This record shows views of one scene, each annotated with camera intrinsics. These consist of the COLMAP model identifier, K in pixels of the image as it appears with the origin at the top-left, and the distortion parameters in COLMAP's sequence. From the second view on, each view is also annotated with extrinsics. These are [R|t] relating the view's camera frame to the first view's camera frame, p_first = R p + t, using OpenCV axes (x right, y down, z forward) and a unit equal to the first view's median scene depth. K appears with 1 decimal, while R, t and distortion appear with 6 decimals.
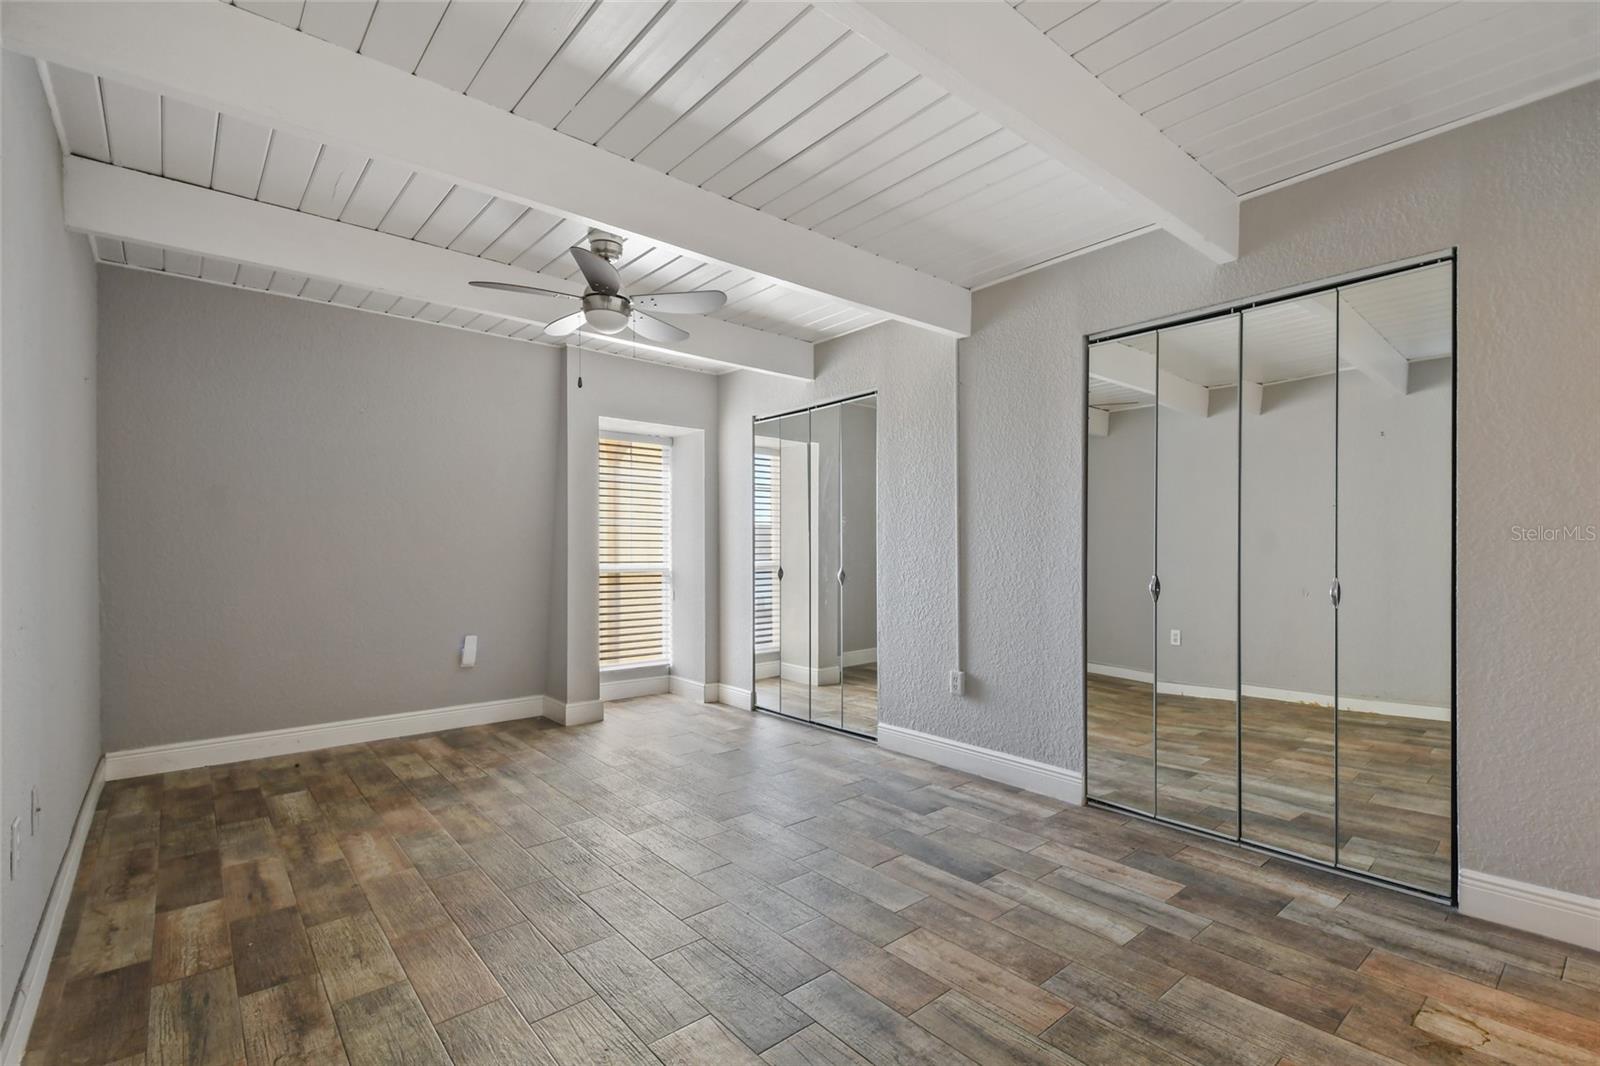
lens RADIAL K [[721.7, 0, 789.7], [0, 721.7, 551.4], [0, 0, 1]] dist [0.036846, -0.019359]
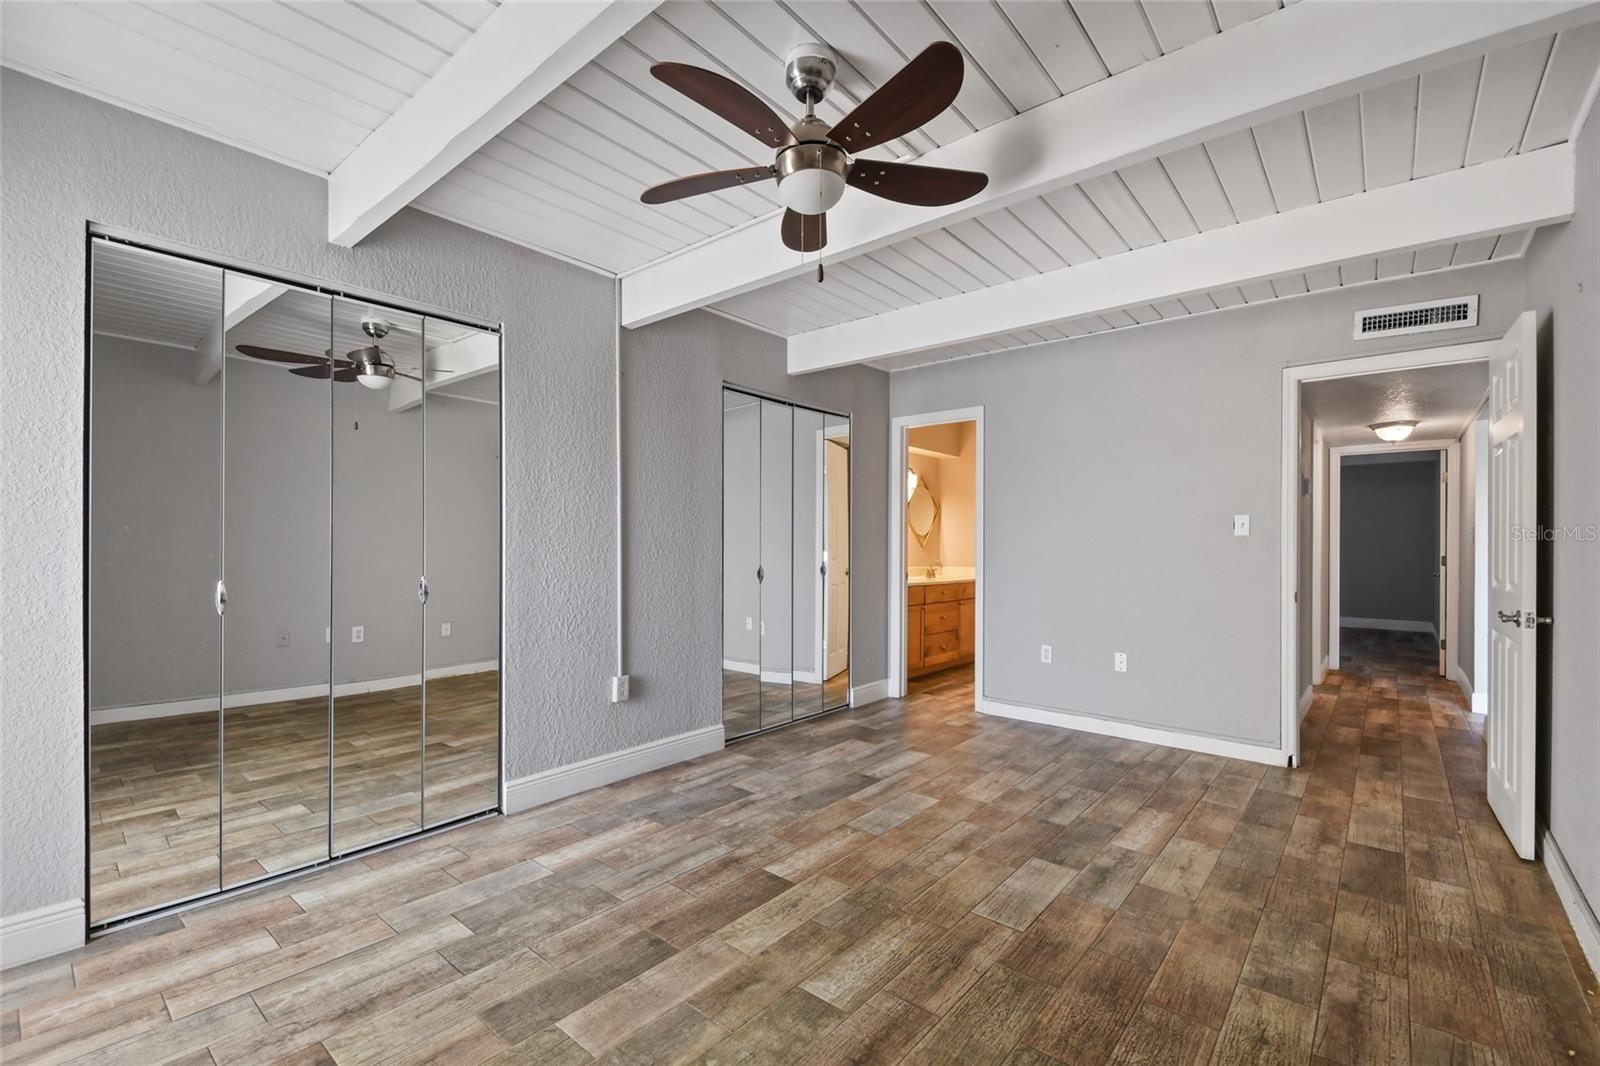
lens RADIAL K [[702.2, 0, 807.6], [0, 702.2, 547.8], [0, 0, 1]] dist [0.023468, -0.014575]
pose [[-0.185269, -0.002261, 0.982685, -0.983696], [0.003773, 0.999988, 0.003012, -0.006961], [-0.982681, 0.004266, -0.185259, 1.269465]]
